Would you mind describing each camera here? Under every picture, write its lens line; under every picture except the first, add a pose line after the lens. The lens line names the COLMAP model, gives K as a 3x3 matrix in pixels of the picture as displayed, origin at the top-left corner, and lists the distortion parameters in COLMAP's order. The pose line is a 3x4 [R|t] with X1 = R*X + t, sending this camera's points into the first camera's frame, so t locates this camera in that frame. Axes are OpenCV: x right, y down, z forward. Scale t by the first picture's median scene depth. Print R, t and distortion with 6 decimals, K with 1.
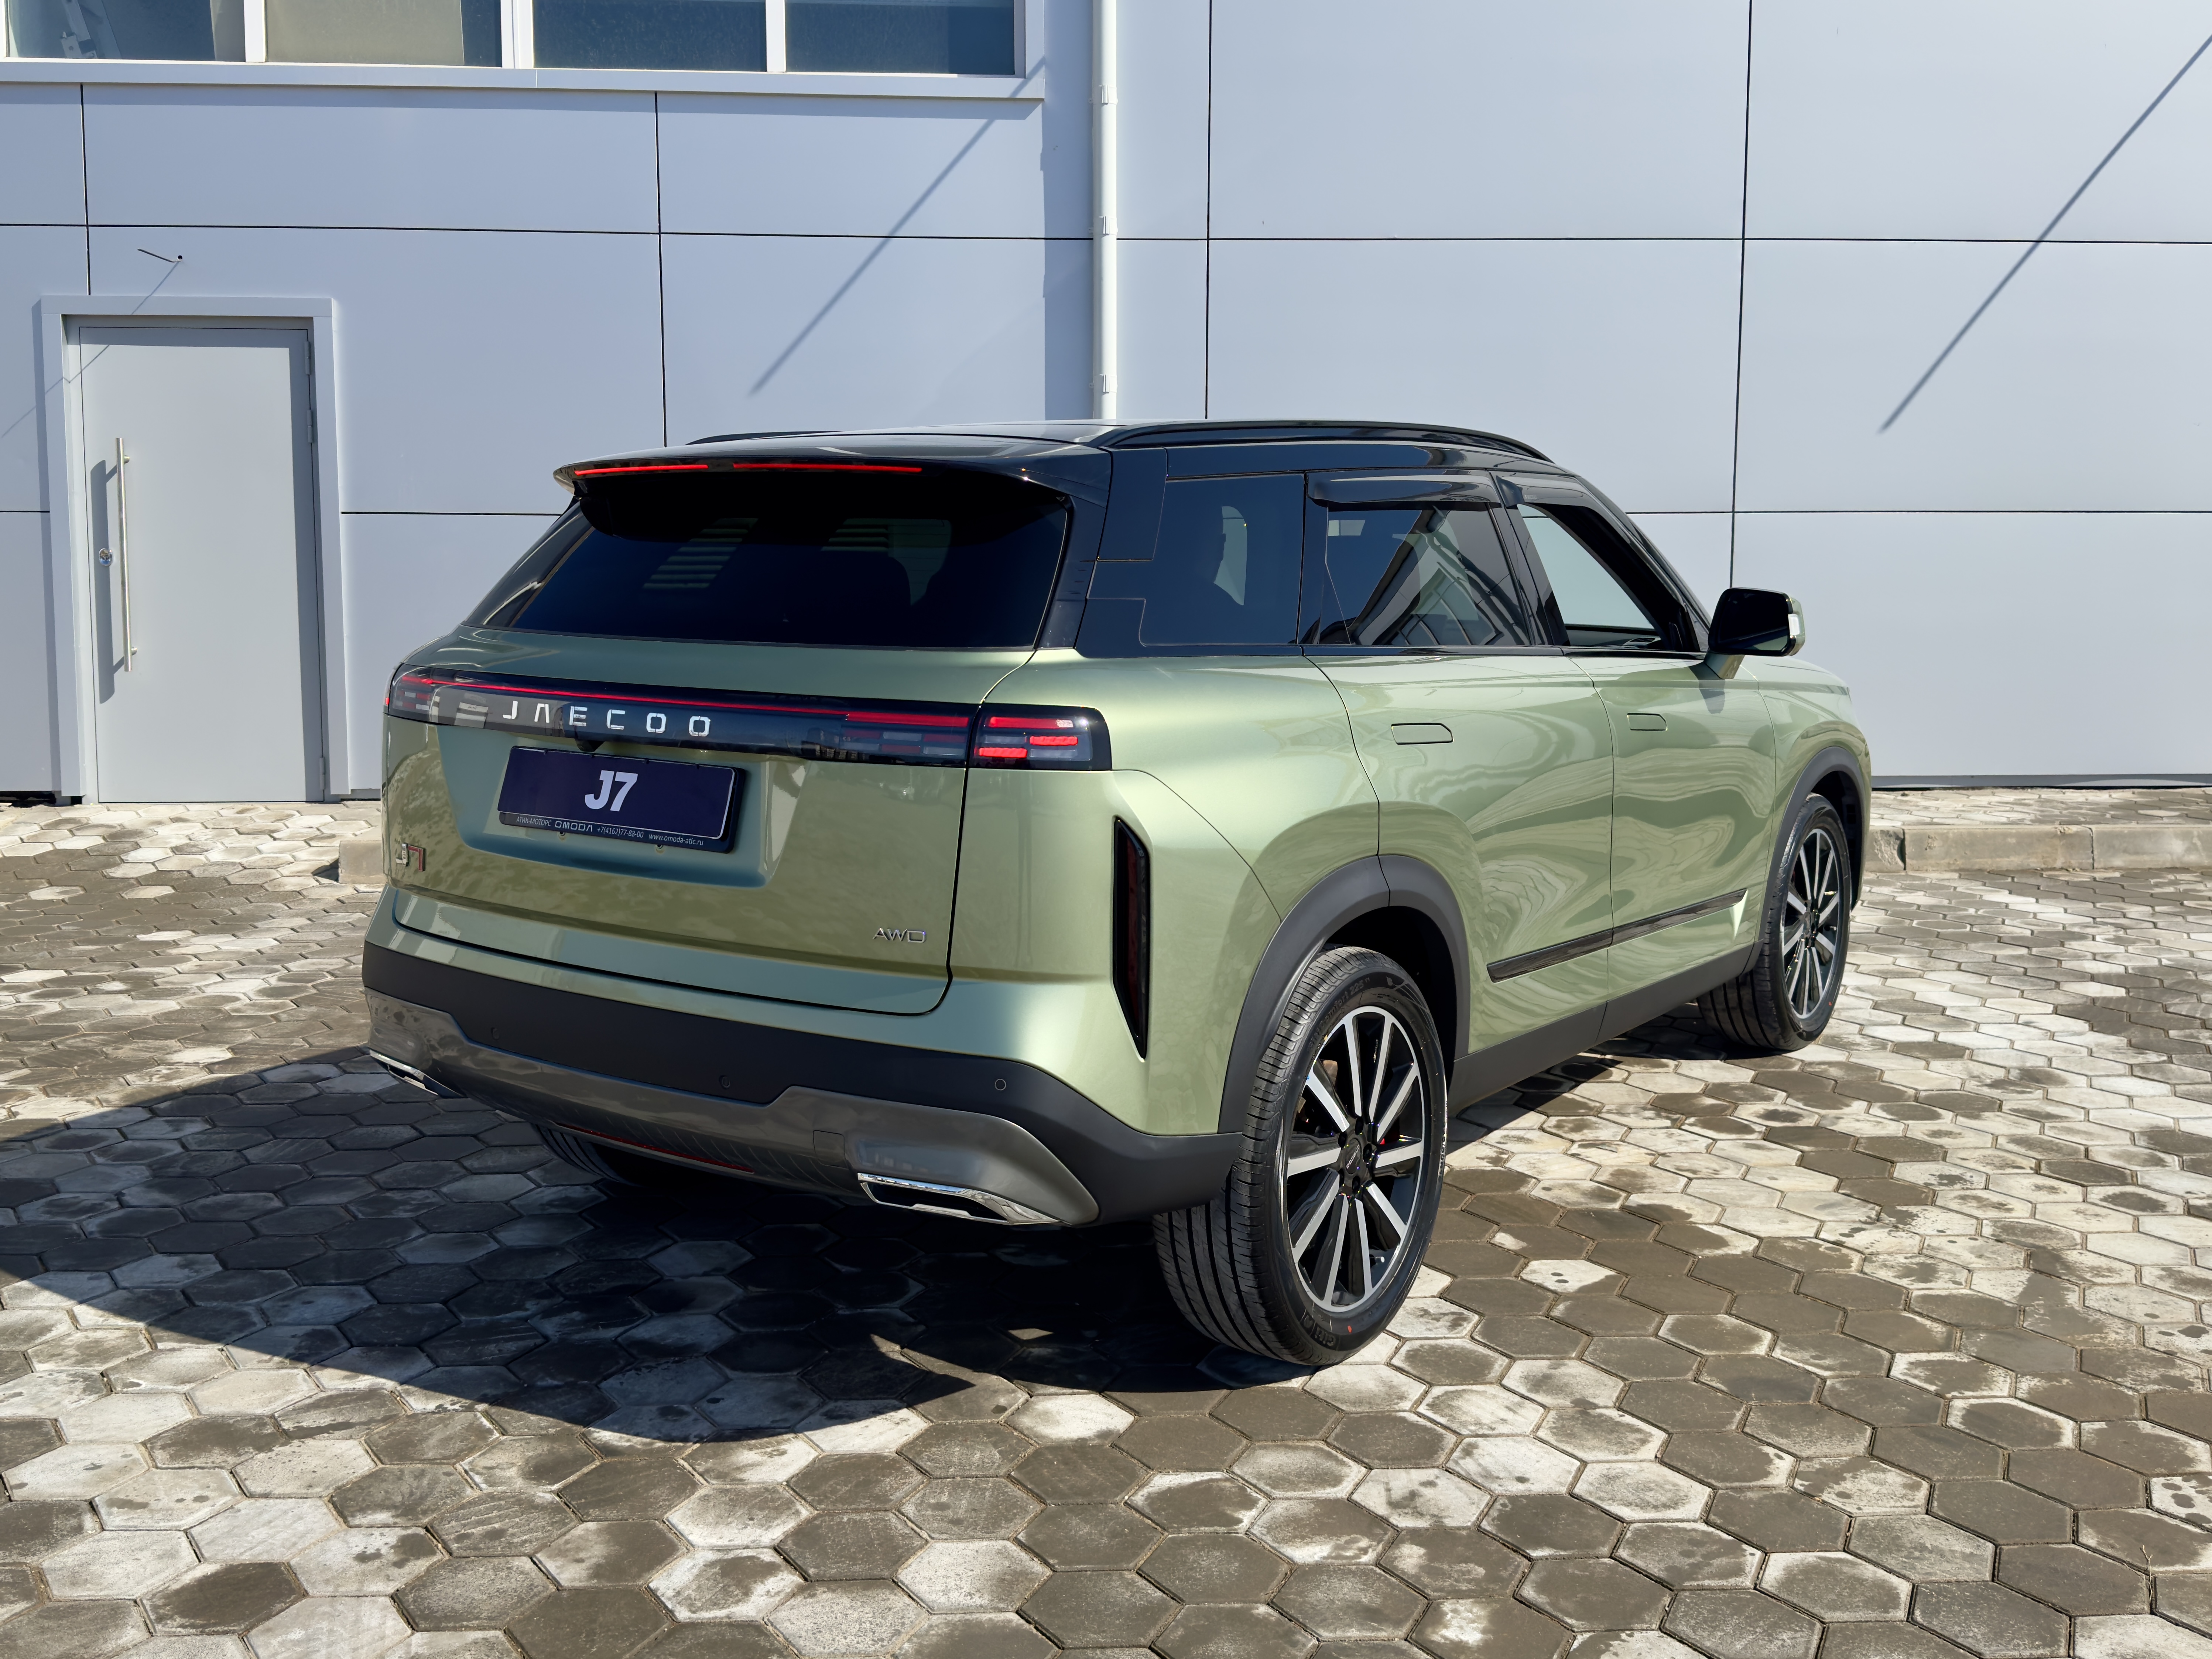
lens RADIAL K [[1902.7, 0, 1046.1], [0, 1902.7, 765.1], [0, 0, 1]] dist [0.011610, -0.013036]
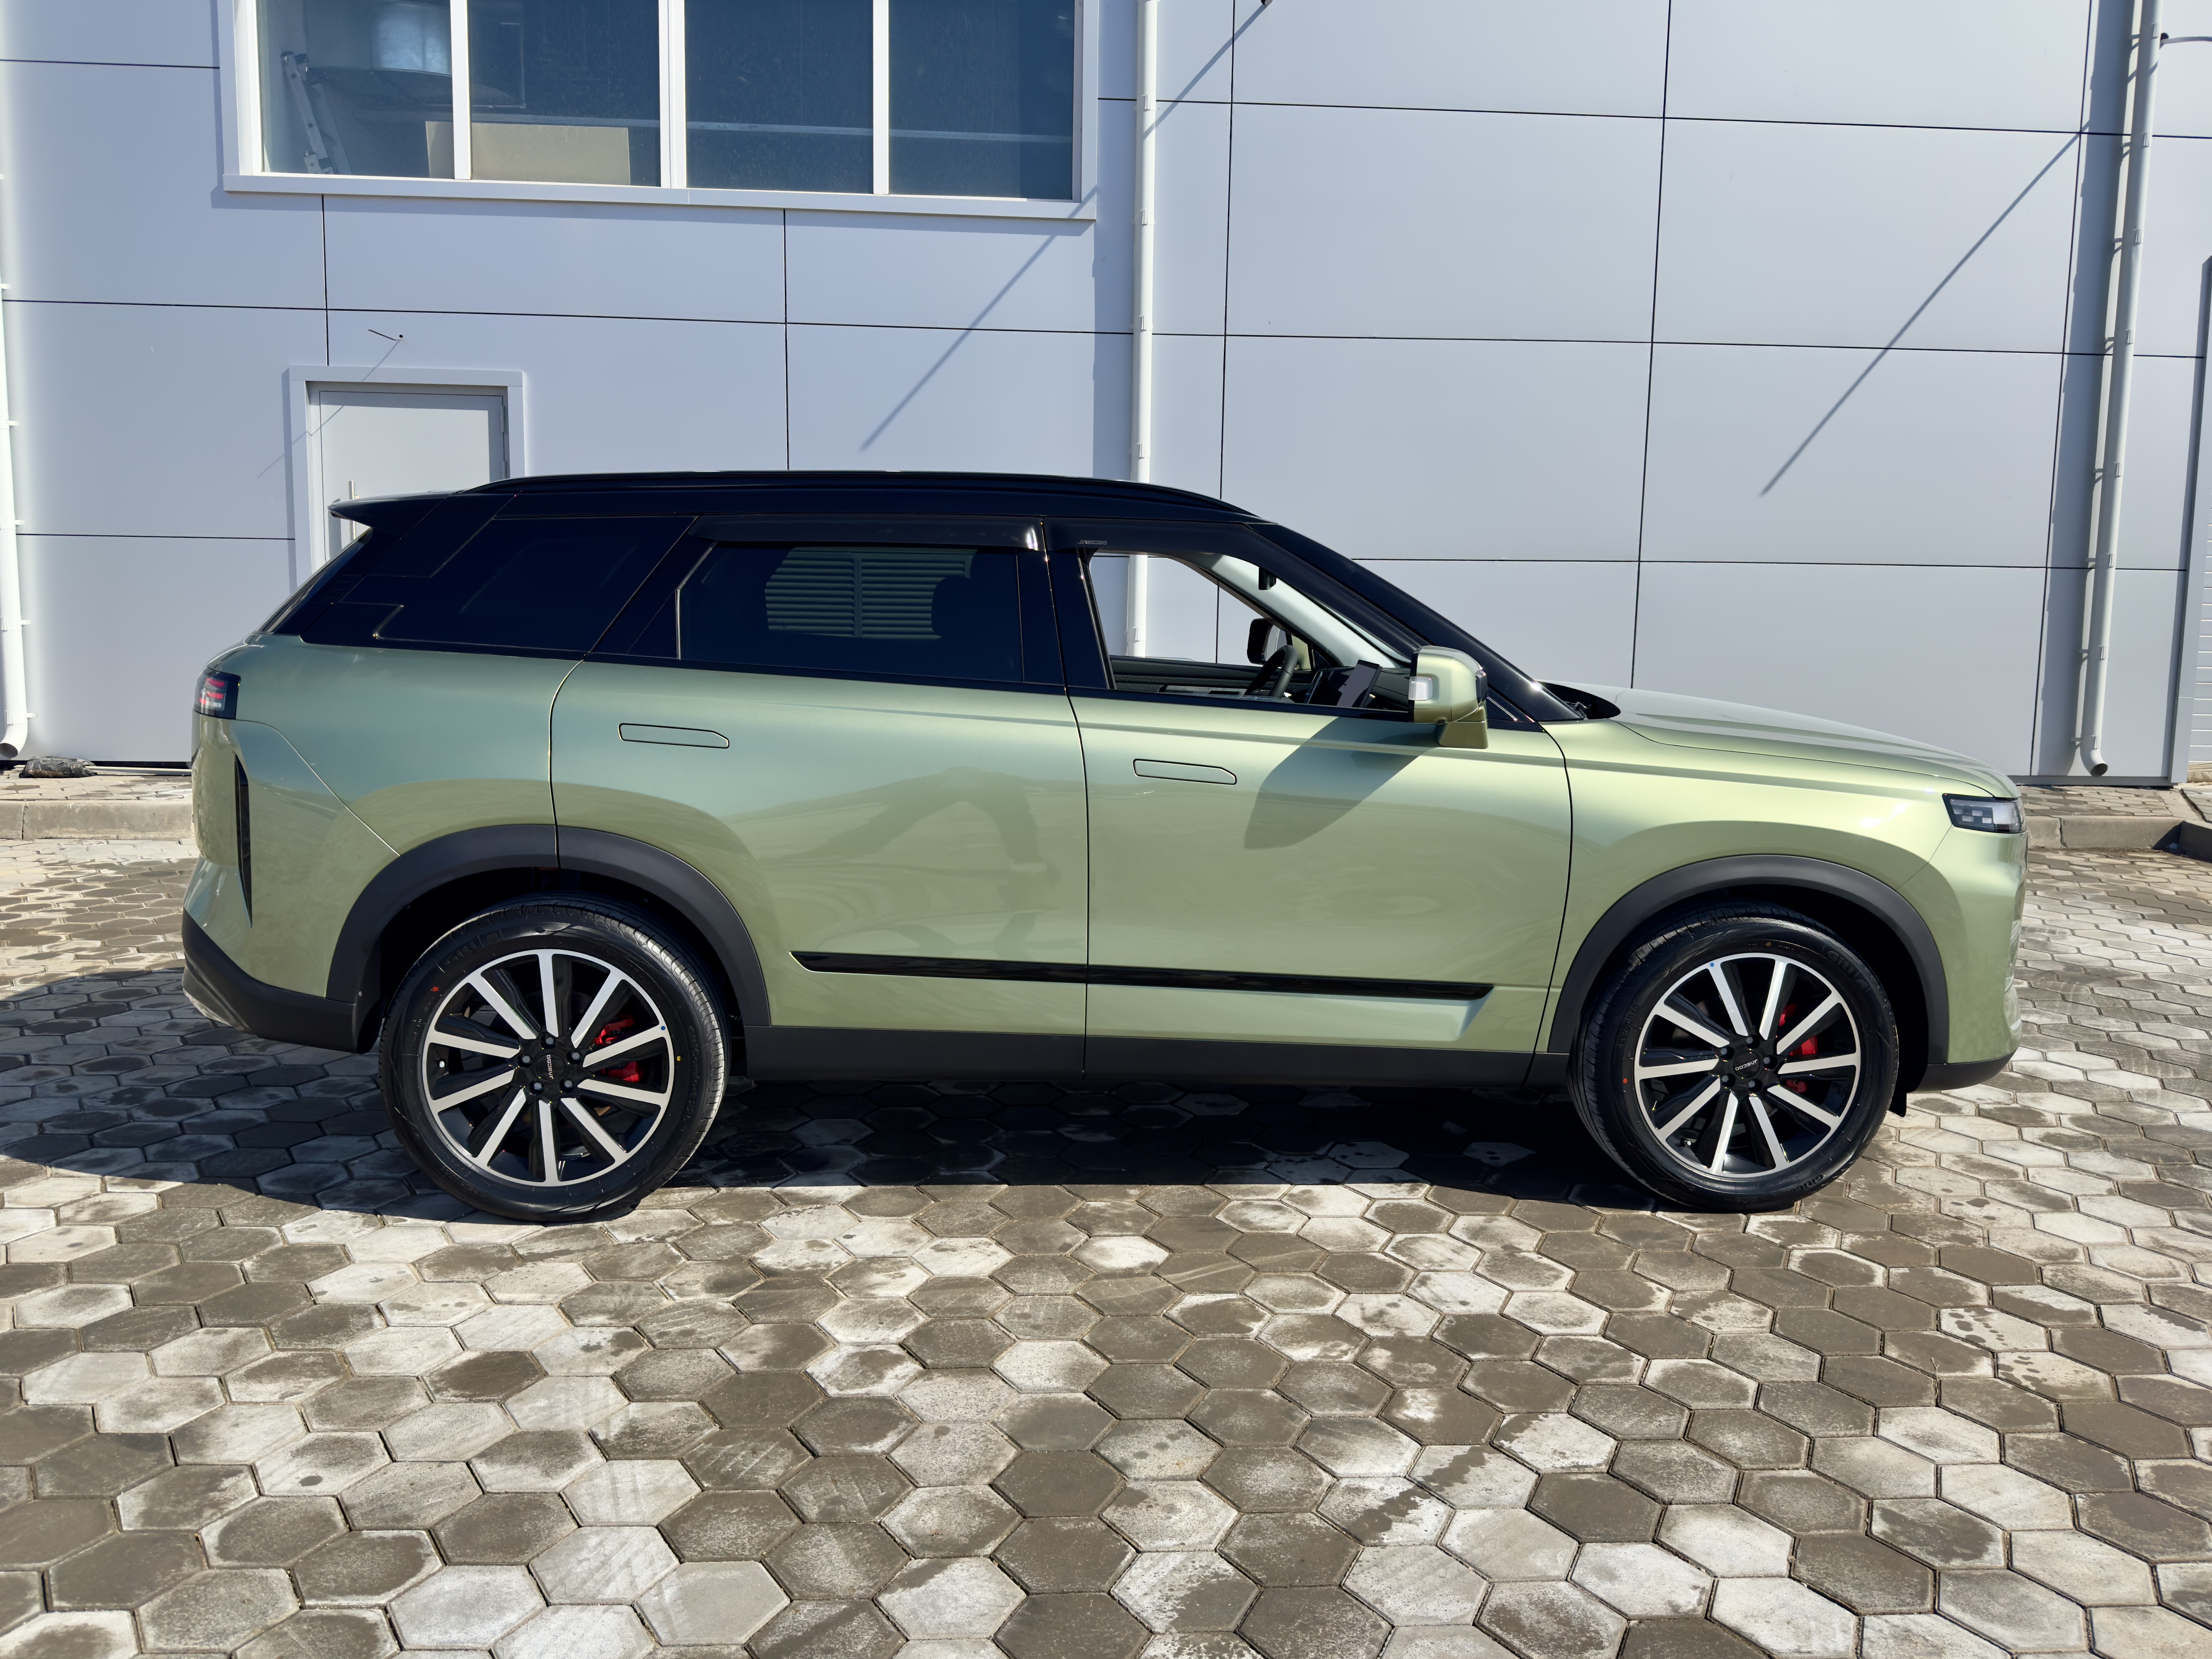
lens RADIAL K [[1541.2, 0, 1084.7], [0, 1541.2, 788.3], [0, 0, 1]] dist [0.030215, -0.035551]
pose [[0.999863, 0.015219, 0.006525, -0.022063], [-0.015361, 0.999633, 0.022324, -0.000854], [-0.006183, -0.022421, 0.999729, -0.052979]]
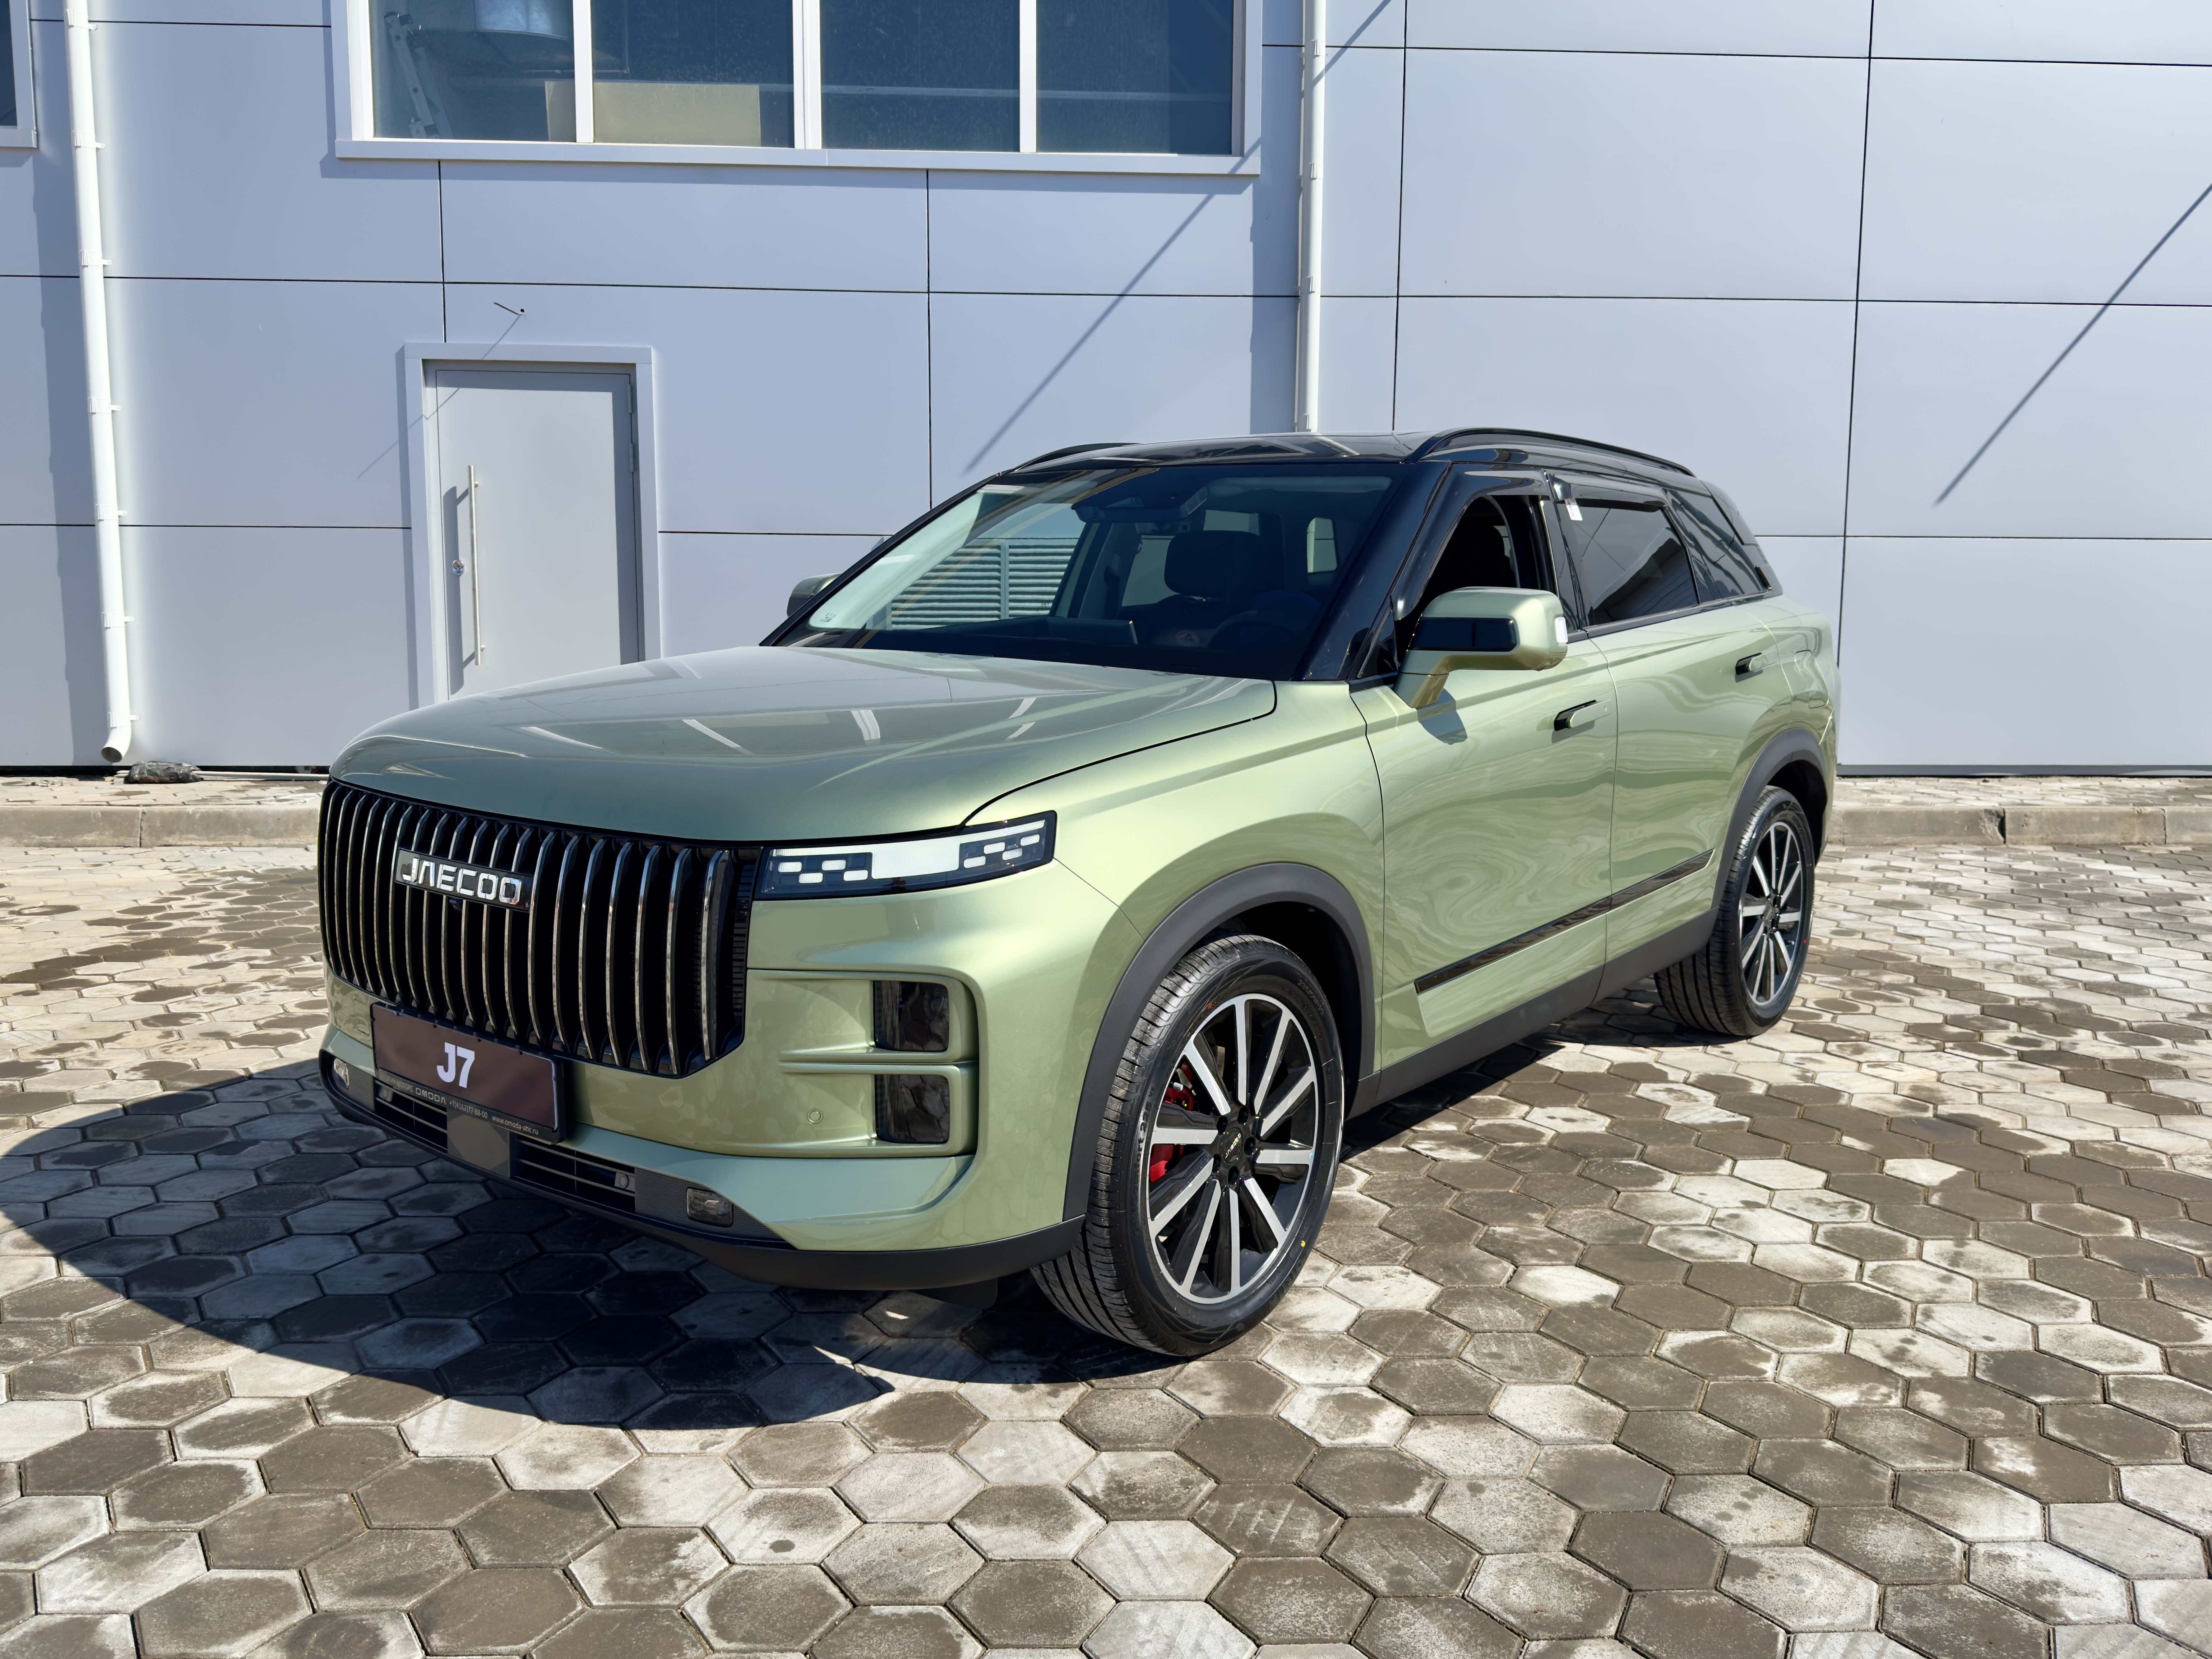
lens RADIAL K [[1594.8, 0, 1058.8], [0, 1594.8, 804.3], [0, 0, 1]] dist [0.025288, -0.030990]
pose [[0.999909, 0.007224, -0.011425, -0.263301], [-0.006984, 0.999756, 0.020961, 0.033136], [0.011574, -0.020879, 0.999715, 0.032742]]
